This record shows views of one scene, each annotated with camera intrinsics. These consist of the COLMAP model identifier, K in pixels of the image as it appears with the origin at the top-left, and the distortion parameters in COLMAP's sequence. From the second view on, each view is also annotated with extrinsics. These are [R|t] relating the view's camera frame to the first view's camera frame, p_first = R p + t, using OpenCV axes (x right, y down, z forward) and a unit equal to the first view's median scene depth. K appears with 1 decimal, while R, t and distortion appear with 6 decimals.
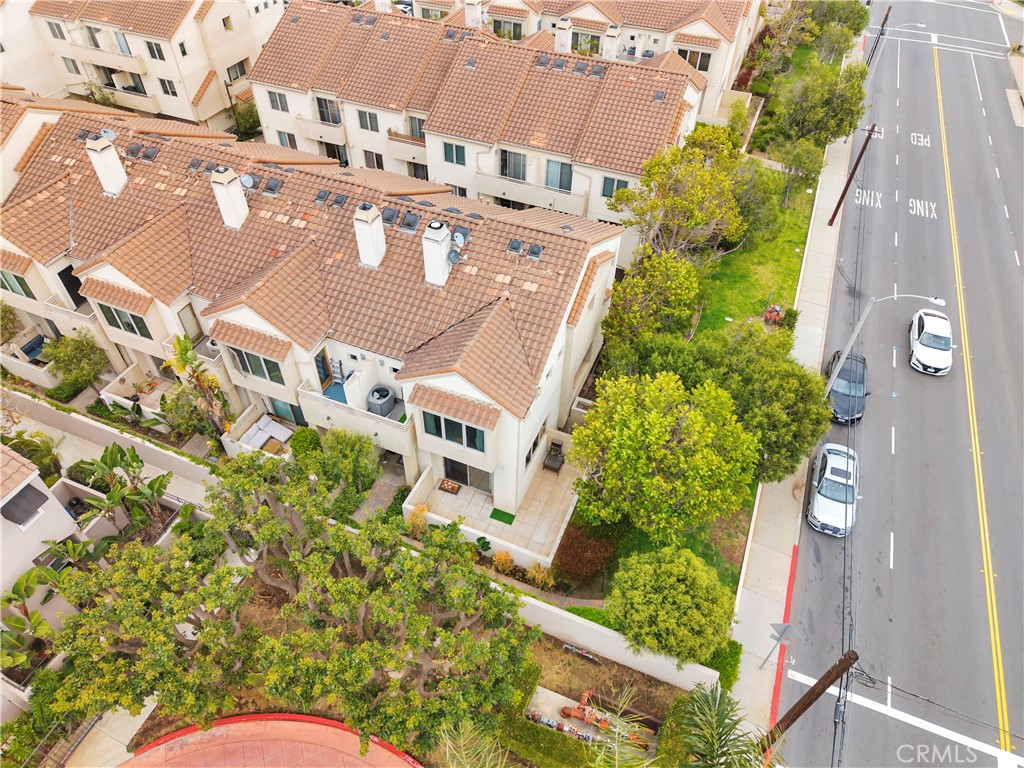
lens RADIAL K [[670.7, 0, 506.3], [0, 670.7, 386.1], [0, 0, 1]] dist [-0.005419, -0.003182]
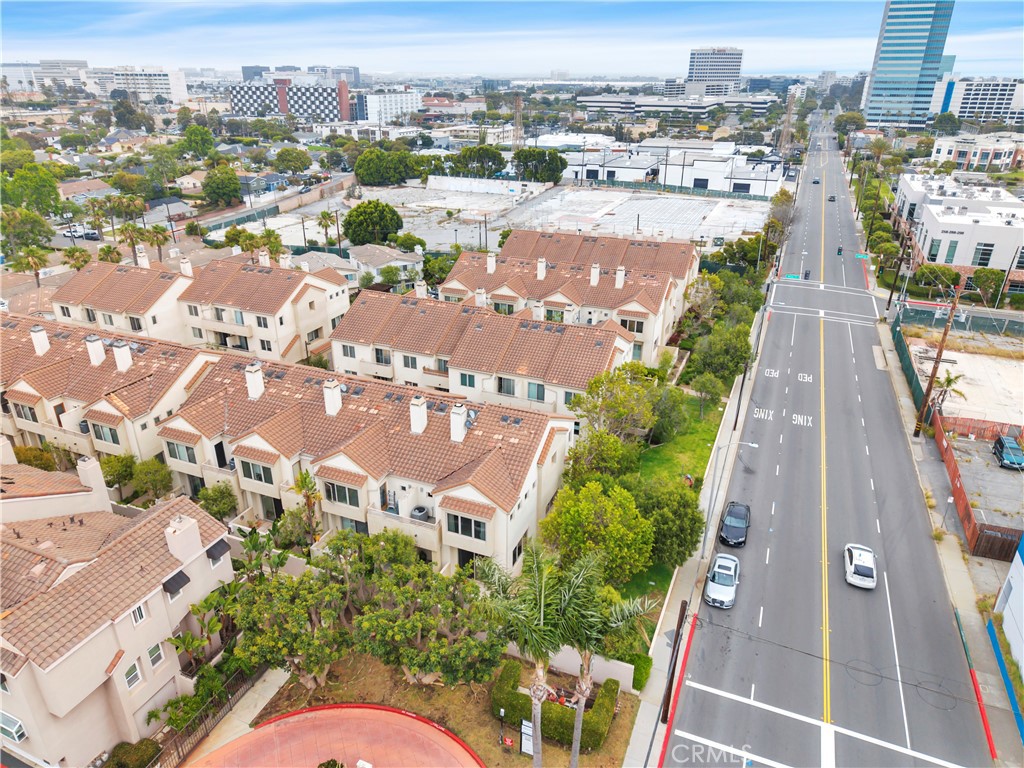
lens RADIAL K [[689.3, 0, 512.0], [0, 689.3, 384.0], [0, 0, 1]] dist [0.002553, -0.167154]
pose [[0.999978, -0.005809, 0.003259, 0.017793], [0.006609, 0.926060, -0.377318, 0.247961], [-0.000826, 0.377331, 0.926078, -0.435556]]
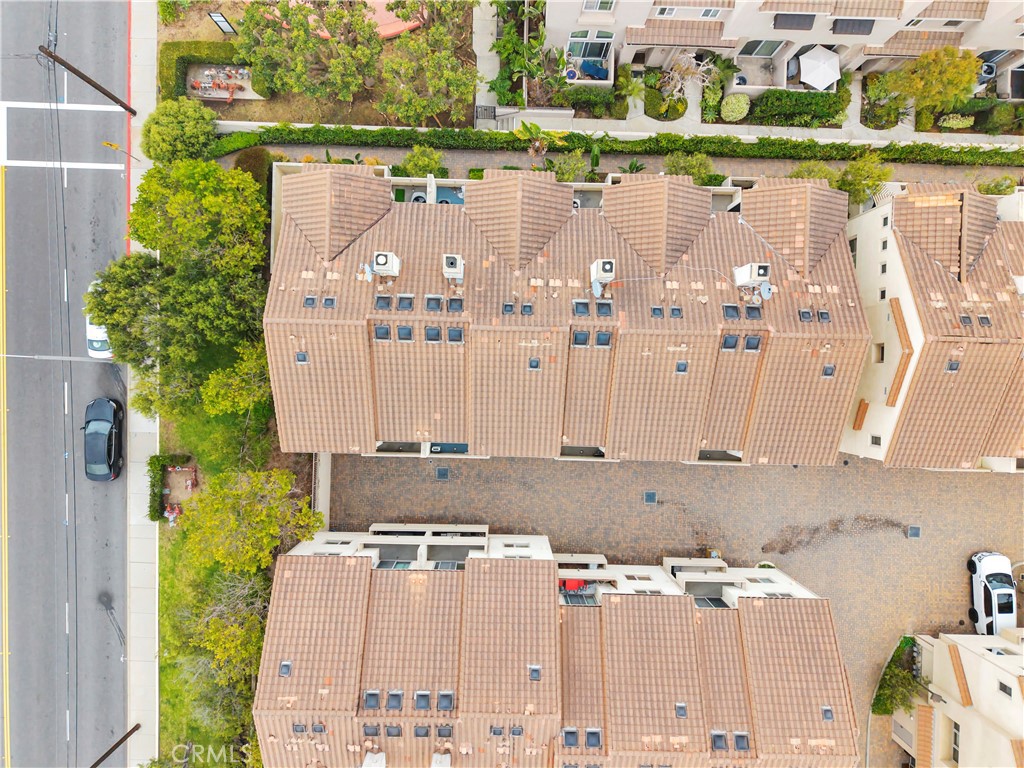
lens RADIAL K [[689.3, 0, 512.0], [0, 689.3, 384.0], [0, 0, 1]] dist [0.002553, -0.167154]
pose [[-0.930298, 0.364203, -0.043601, -0.121050], [-0.286152, -0.646237, 0.707457, -0.846240], [0.229481, 0.670622, 0.705410, 0.230789]]
